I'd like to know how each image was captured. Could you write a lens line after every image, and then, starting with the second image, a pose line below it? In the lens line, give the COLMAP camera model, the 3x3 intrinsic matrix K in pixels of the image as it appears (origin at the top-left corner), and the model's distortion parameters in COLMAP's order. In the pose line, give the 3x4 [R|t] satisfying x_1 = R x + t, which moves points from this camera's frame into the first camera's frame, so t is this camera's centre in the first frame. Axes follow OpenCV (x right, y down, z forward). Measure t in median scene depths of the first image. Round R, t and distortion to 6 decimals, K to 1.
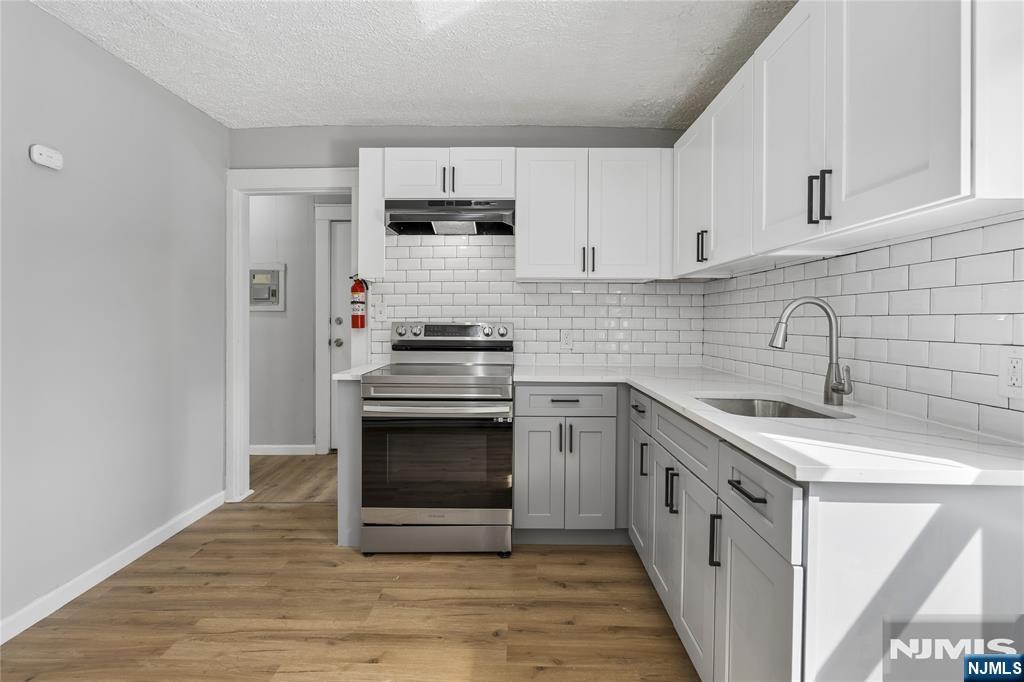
lens RADIAL K [[467.1, 0, 547.1], [0, 467.1, 325.4], [0, 0, 1]] dist [-0.010464, 0.003325]
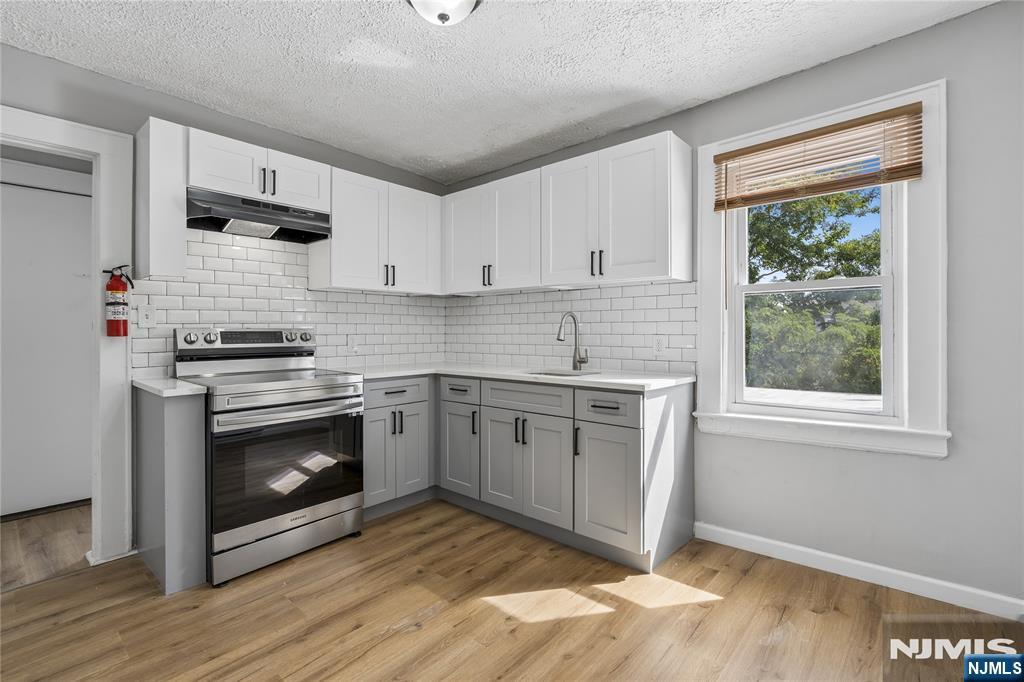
lens RADIAL K [[467.1, 0, 504.8], [0, 467.1, 333.8], [0, 0, 1]] dist [-0.010464, 0.003325]
pose [[0.655092, -0.012958, 0.755438, -0.685898], [0.013428, 0.999895, 0.005506, 0.007234], [-0.755430, 0.006537, 0.655197, -0.009264]]
